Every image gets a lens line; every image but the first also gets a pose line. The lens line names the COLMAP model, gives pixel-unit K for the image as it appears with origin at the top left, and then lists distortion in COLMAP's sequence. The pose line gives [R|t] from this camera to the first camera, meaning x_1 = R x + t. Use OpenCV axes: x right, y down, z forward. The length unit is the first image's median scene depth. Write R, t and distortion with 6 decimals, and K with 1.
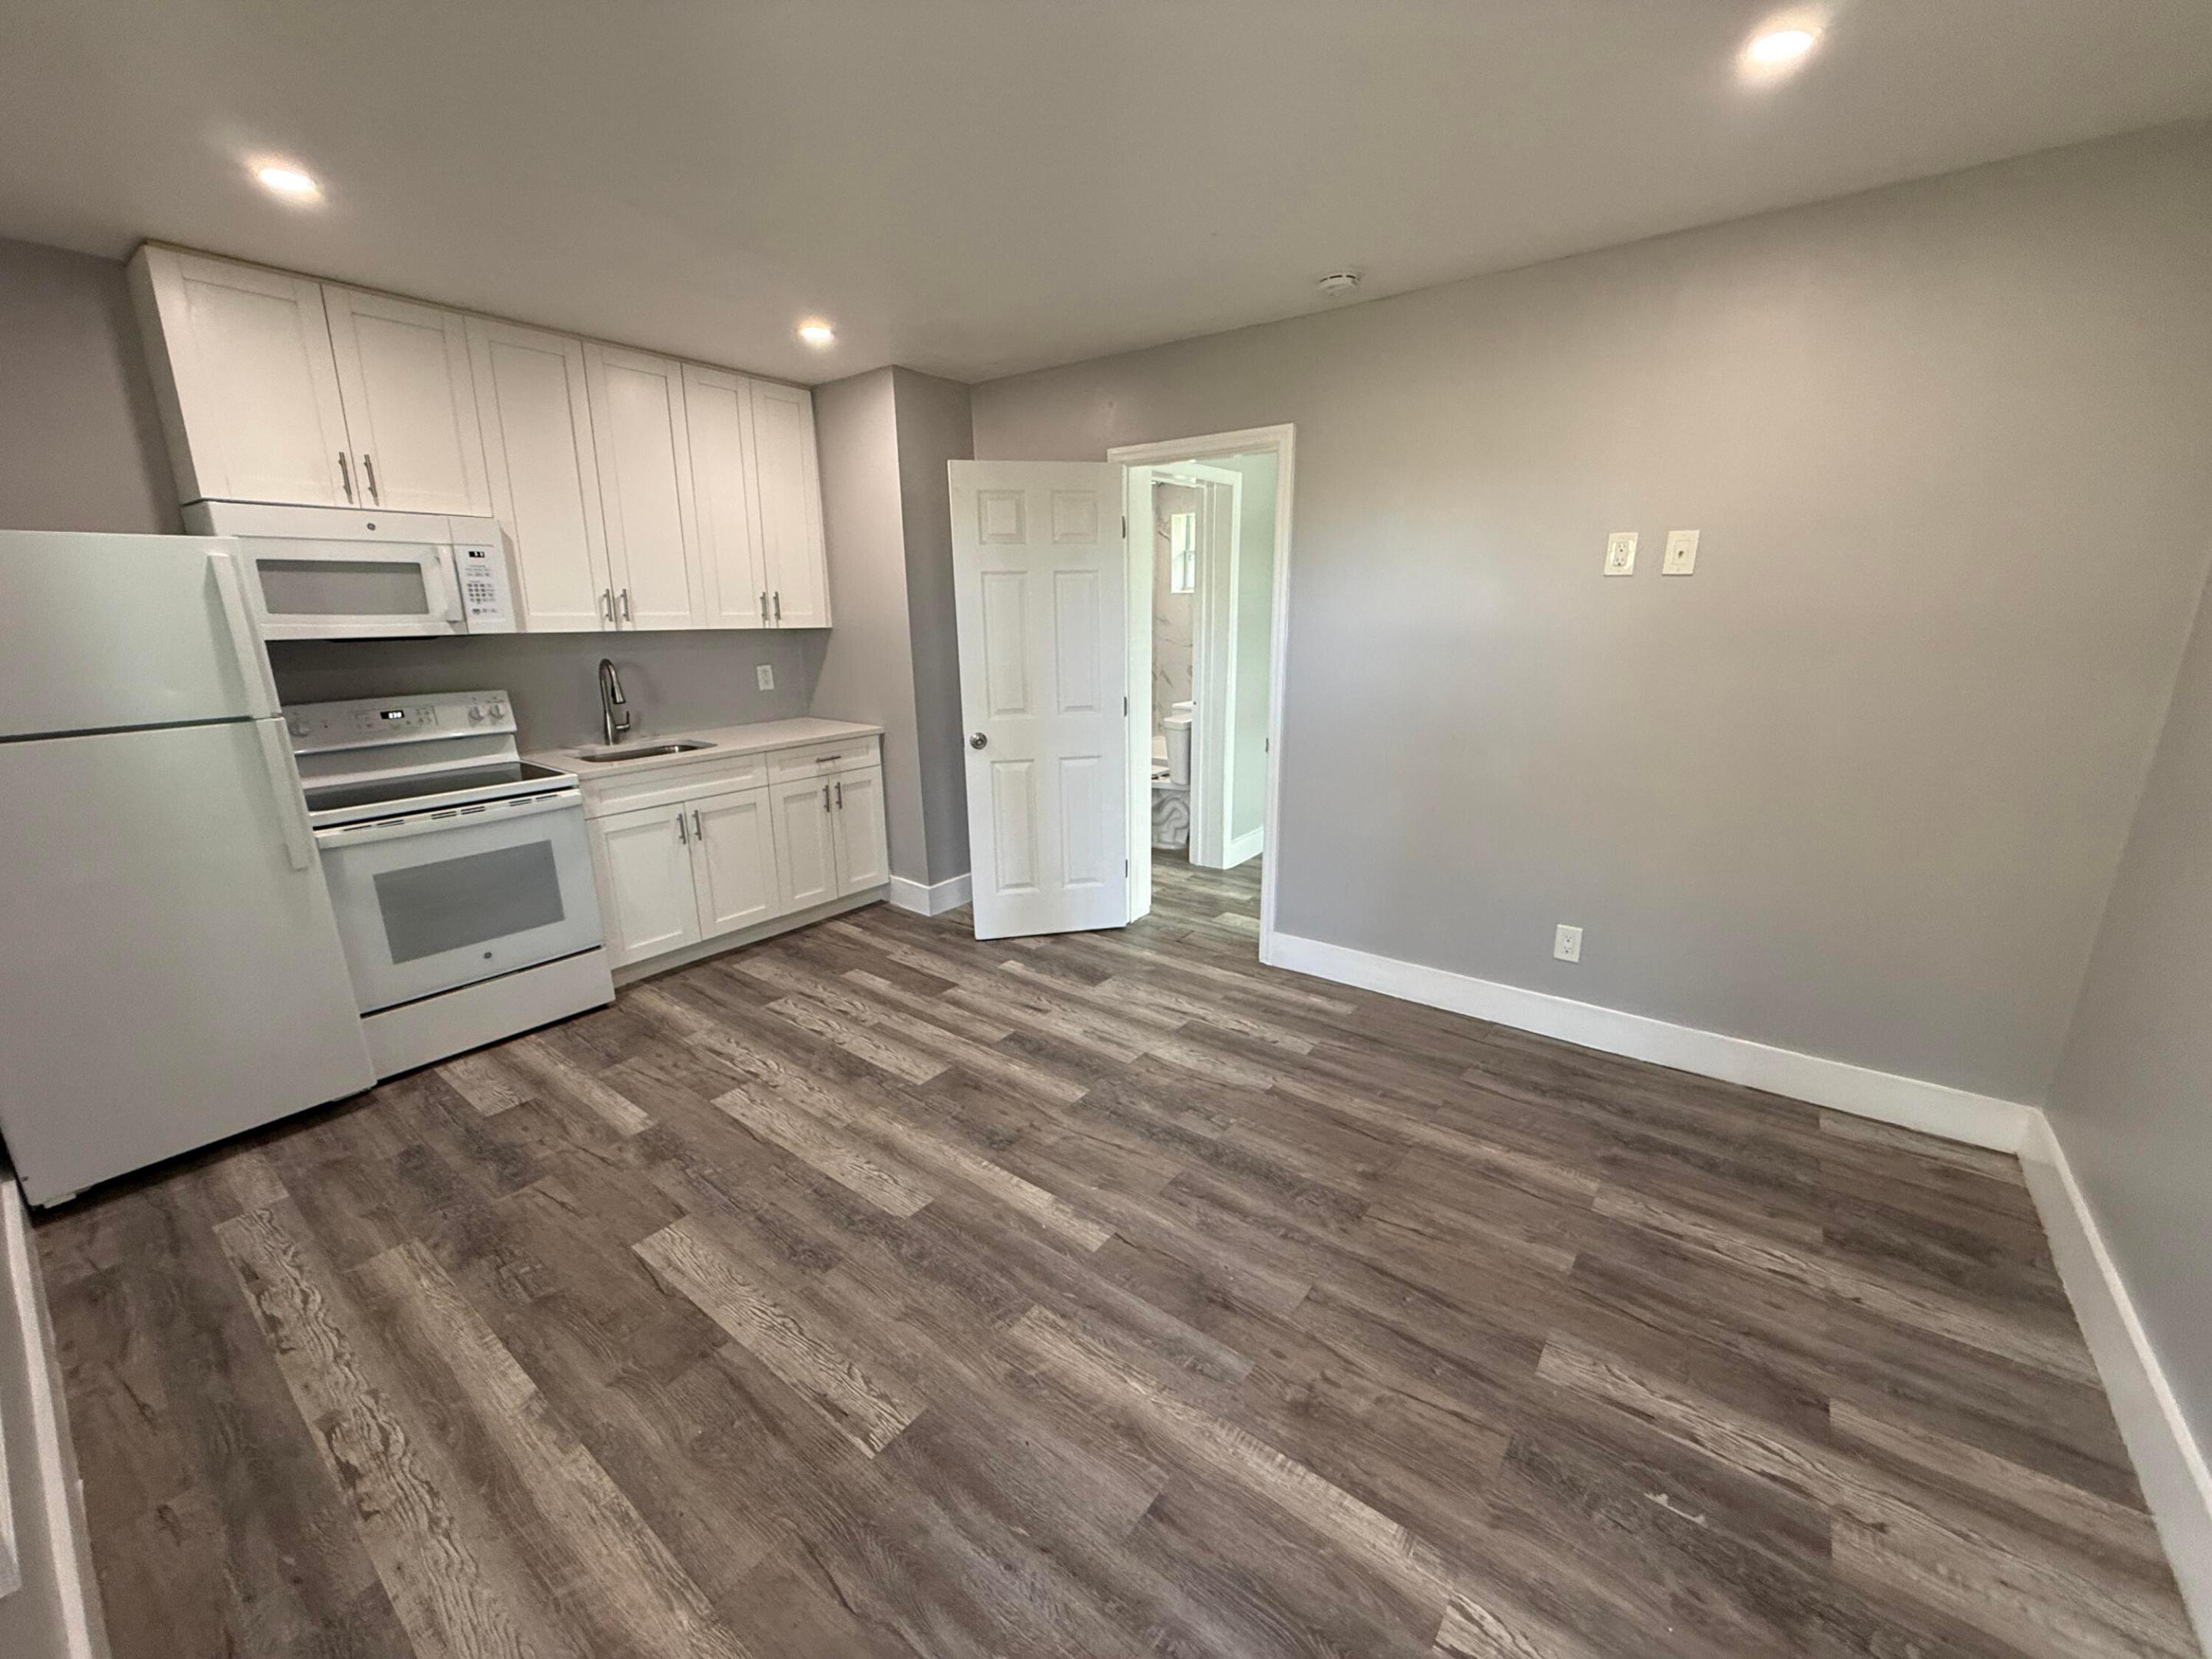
lens RADIAL K [[876.0, 0, 1095.0], [0, 876.0, 835.6], [0, 0, 1]] dist [-0.001068, -0.000337]
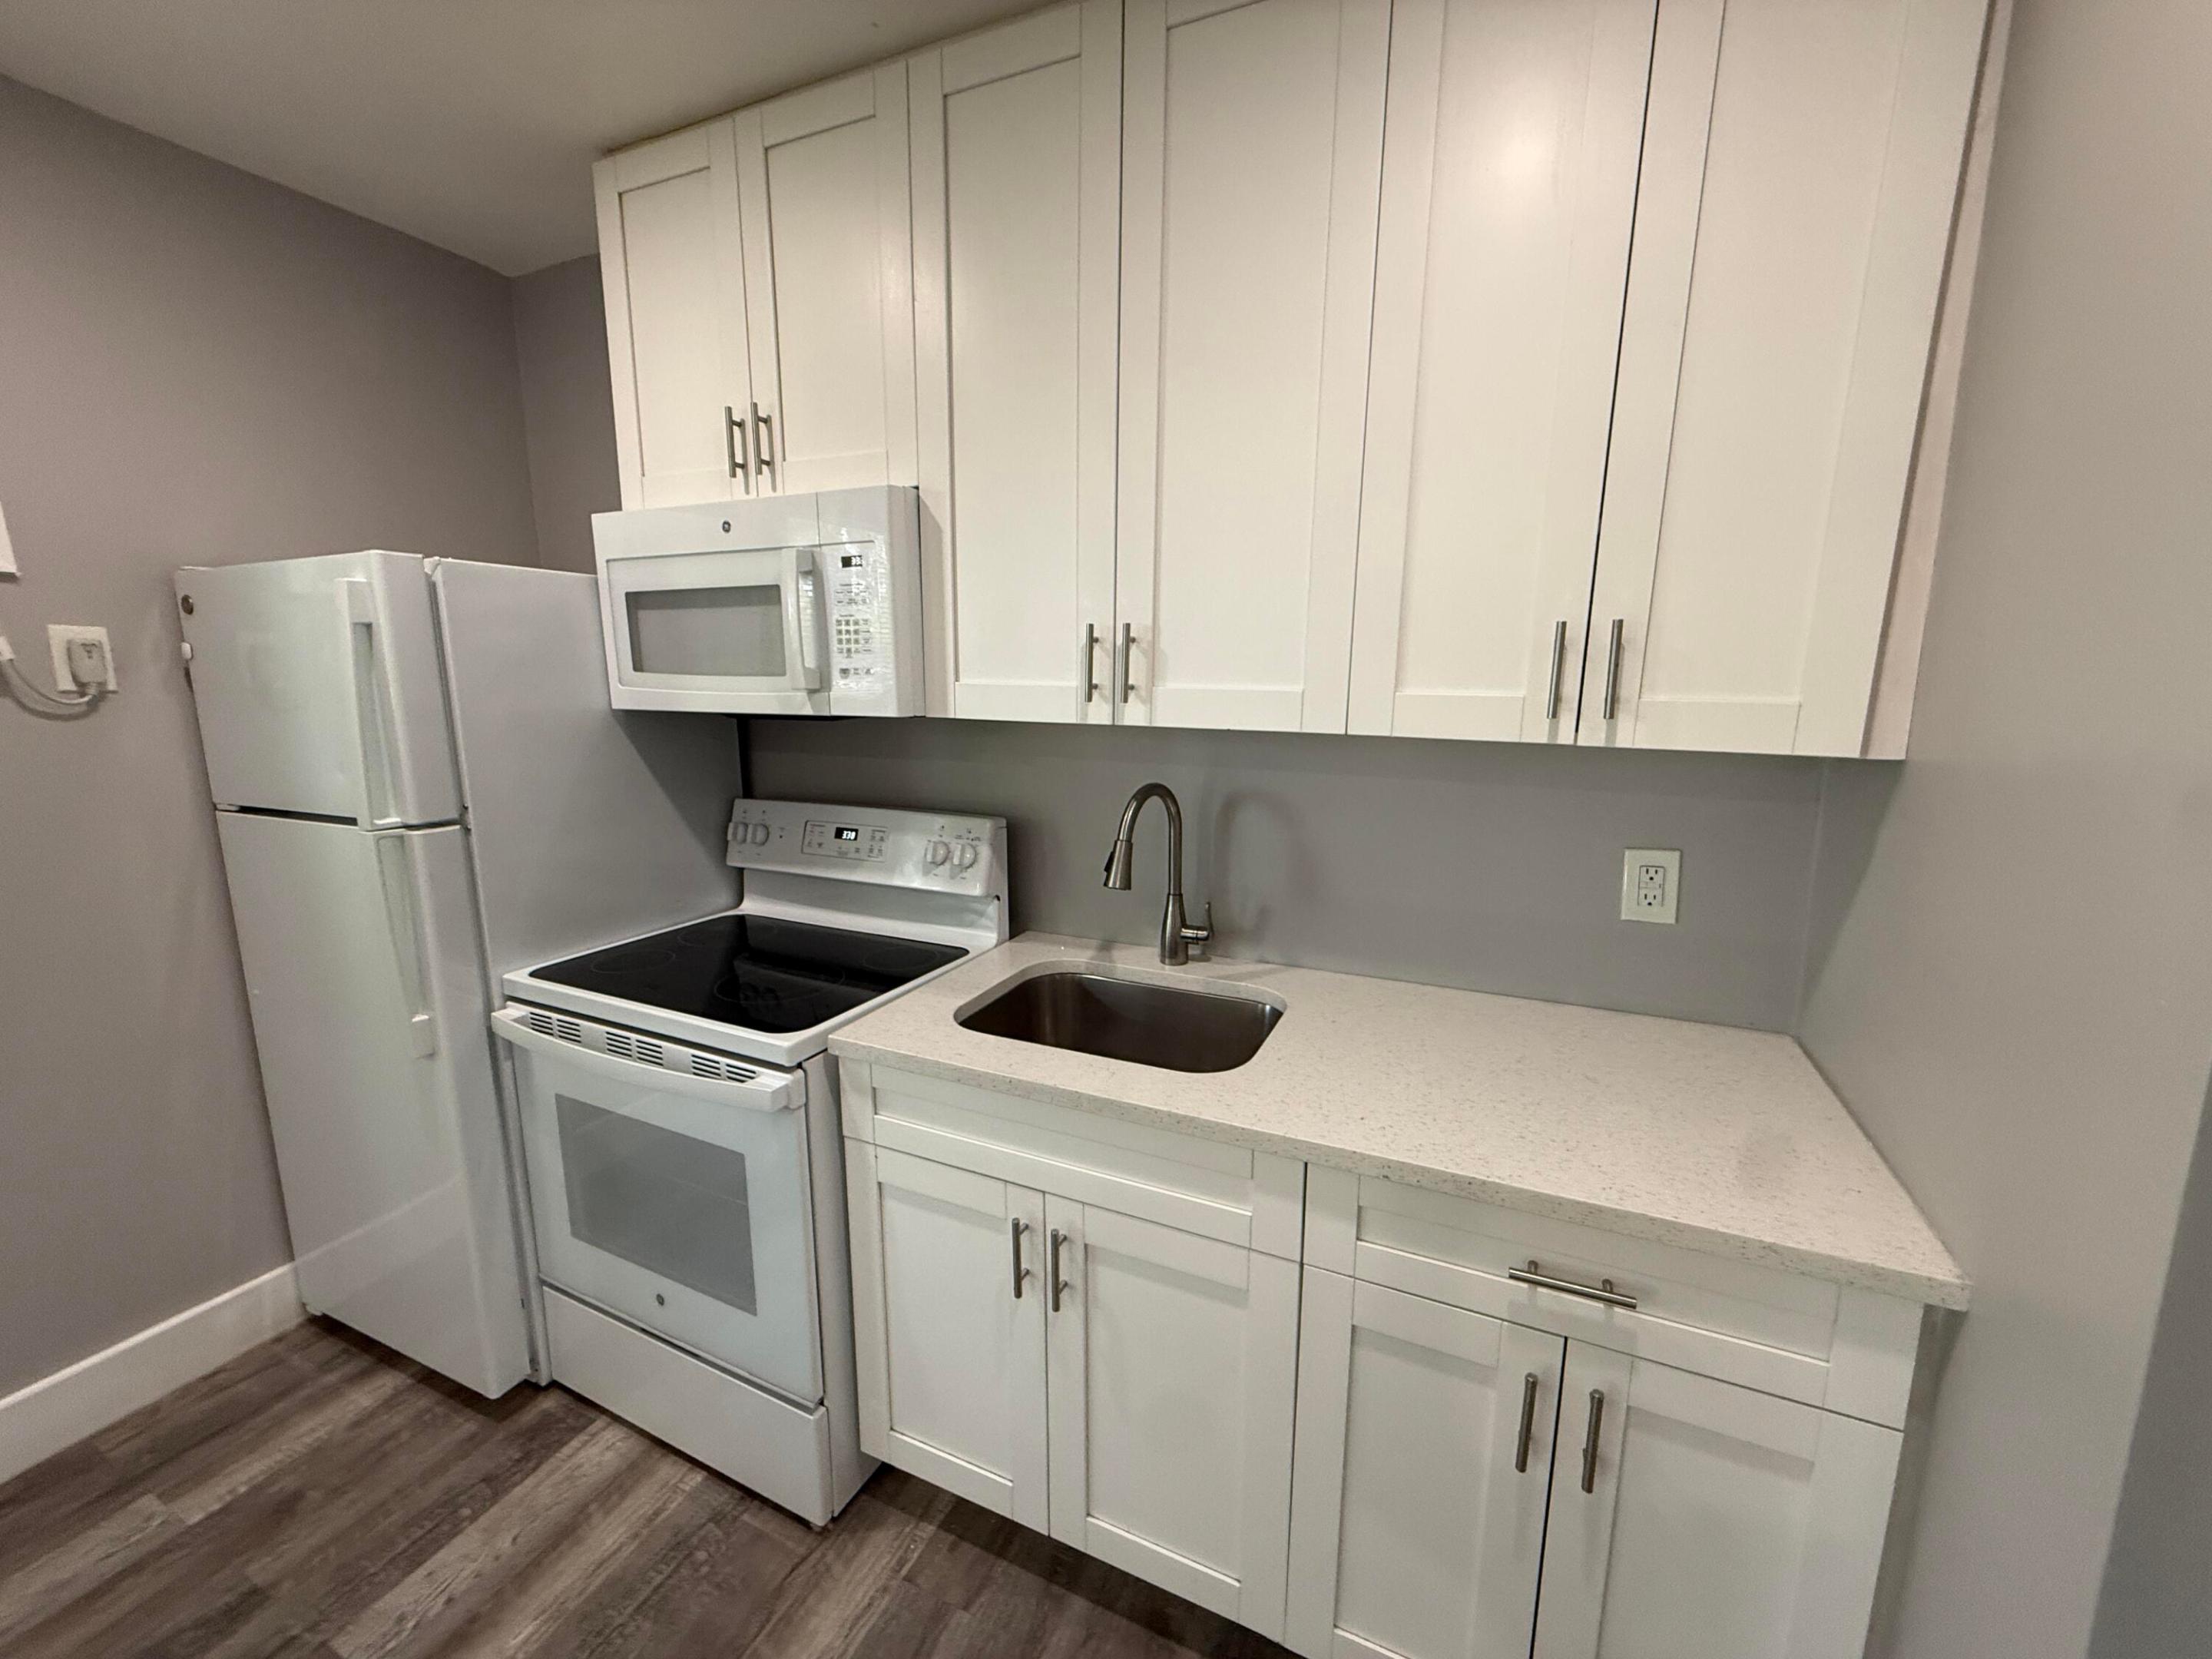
lens RADIAL K [[876.0, 0, 1101.7], [0, 876.0, 827.2], [0, 0, 1]] dist [-0.001068, -0.000337]
pose [[0.232214, 0.173263, -0.957108, -0.177084], [-0.257095, 0.959944, 0.111400, -0.287747], [0.938072, 0.220199, 0.267458, 1.111827]]
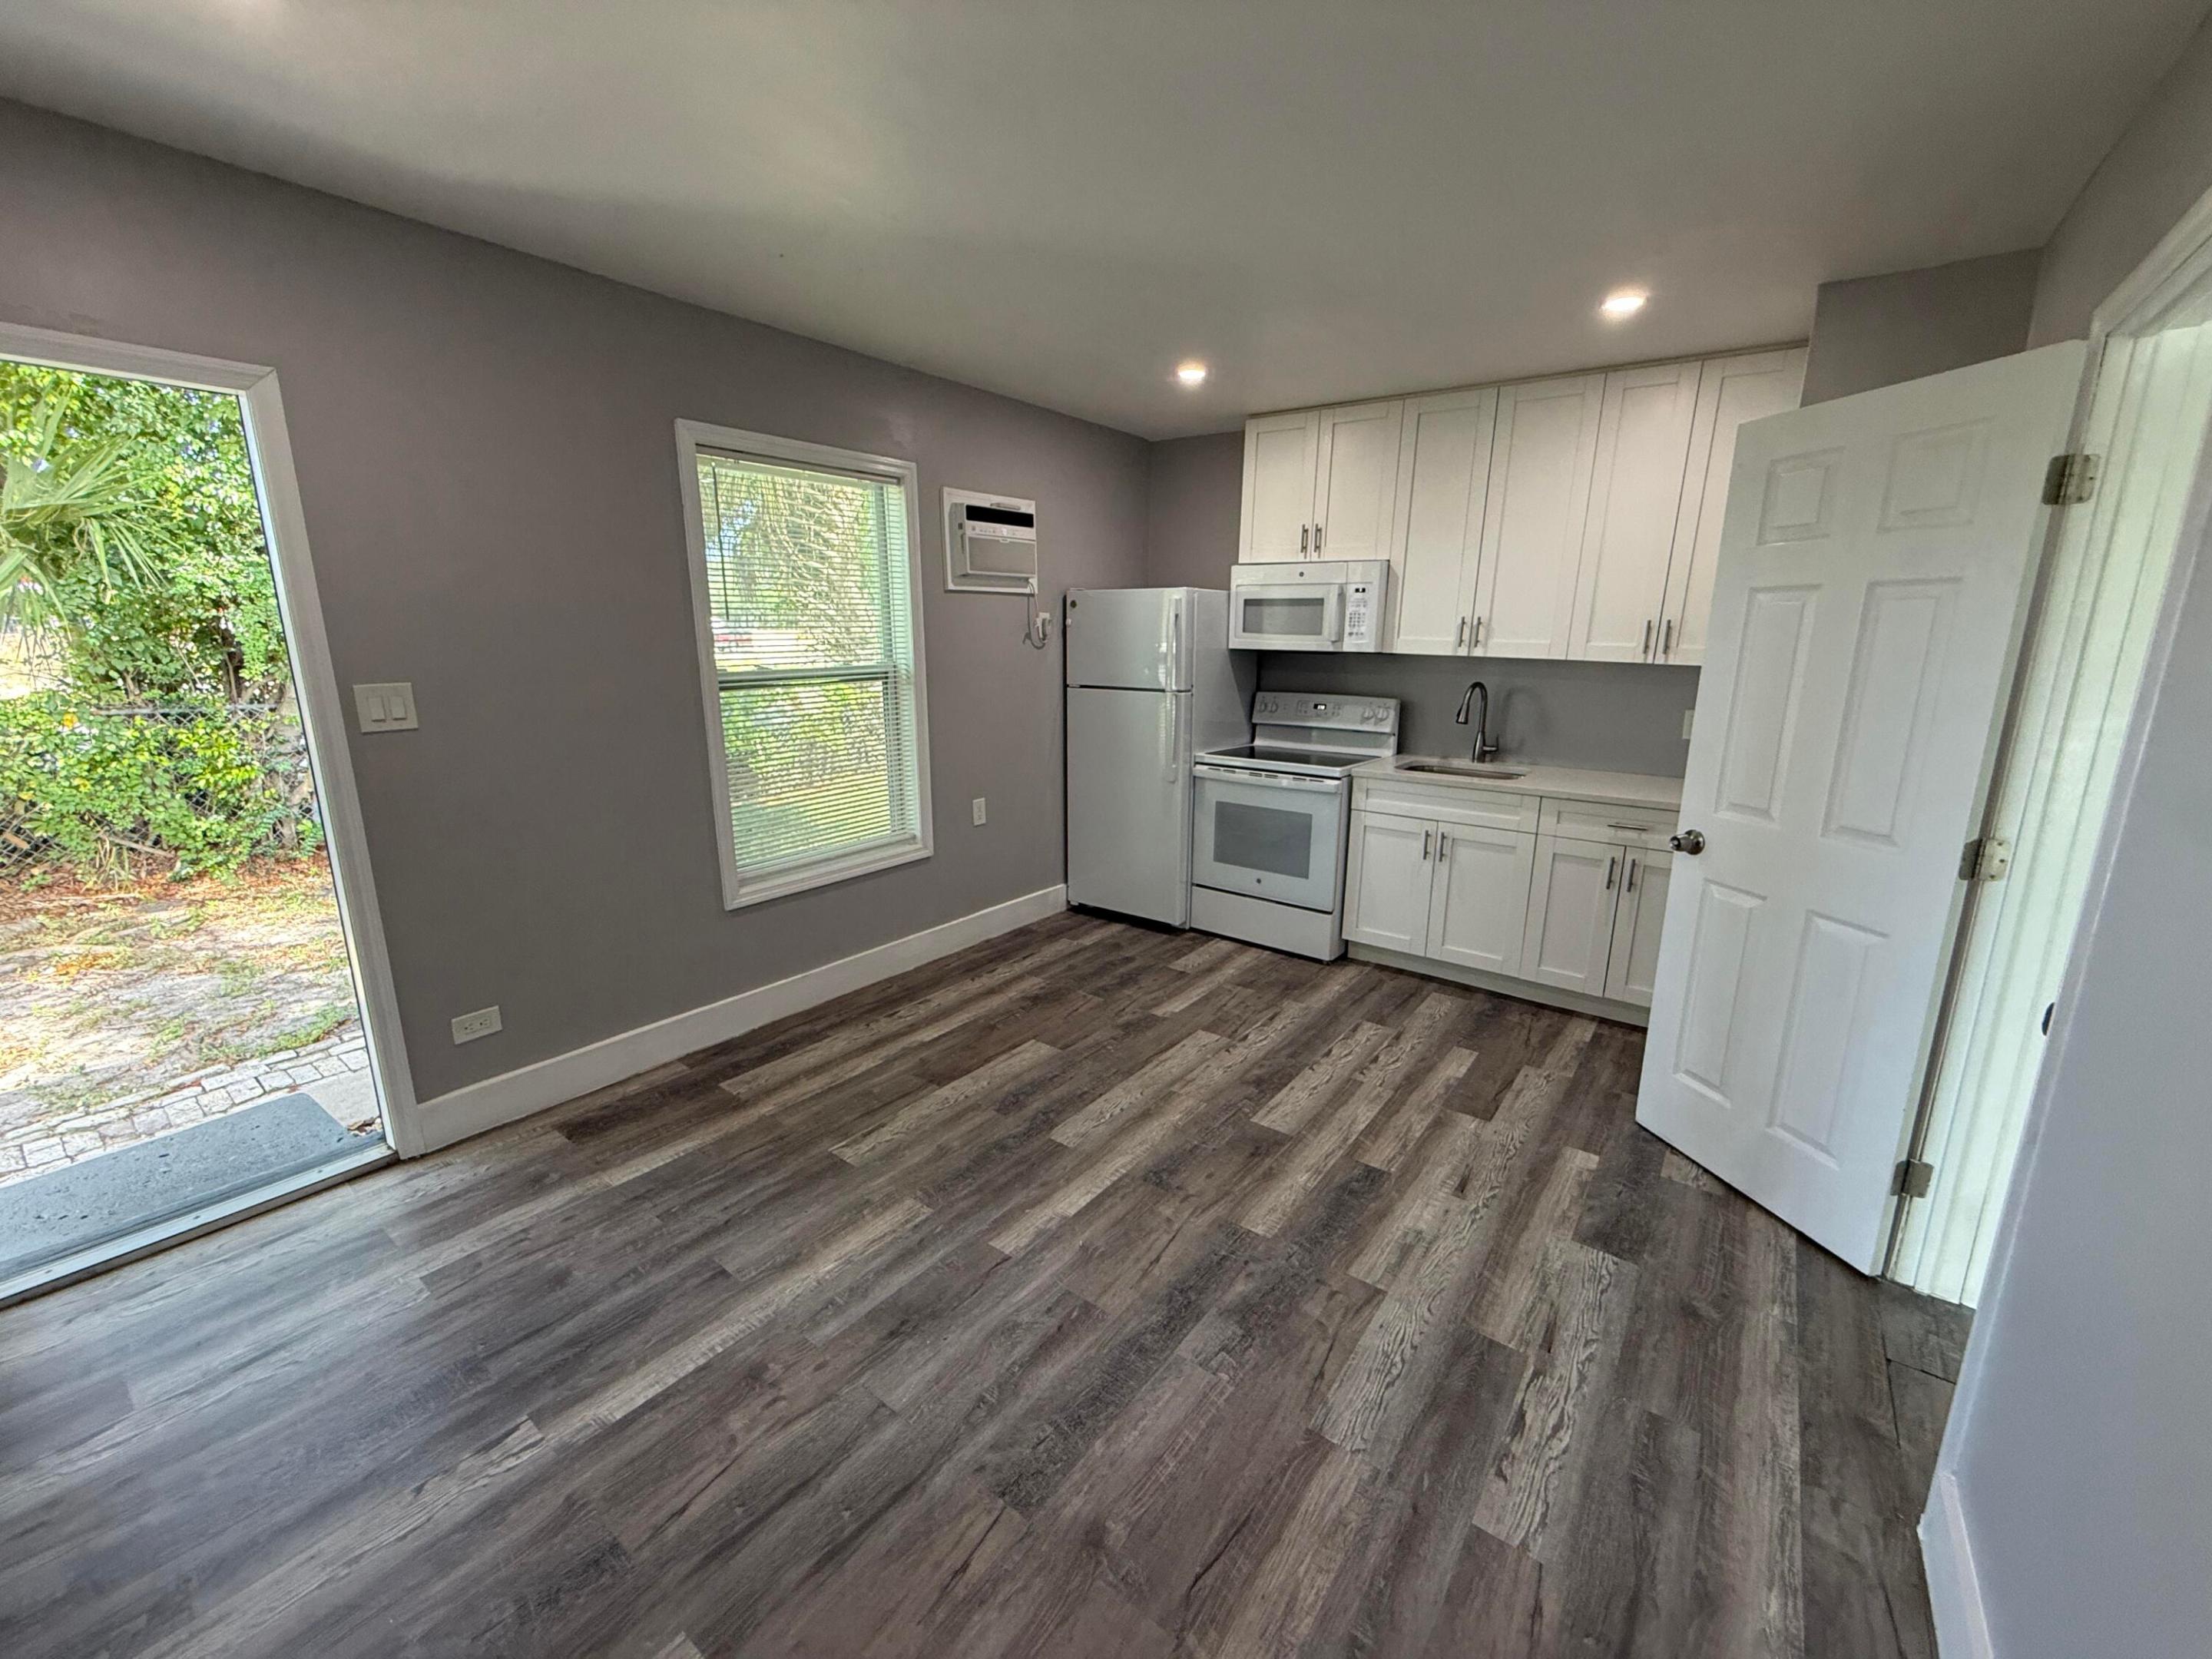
lens RADIAL K [[876.0, 0, 1102.0], [0, 876.0, 828.1], [0, 0, 1]] dist [-0.001068, -0.000337]
pose [[0.013894, 0.231169, -0.972814, 0.662075], [-0.270001, 0.937635, 0.218954, -0.186500], [0.962760, 0.259619, 0.075443, 0.677056]]
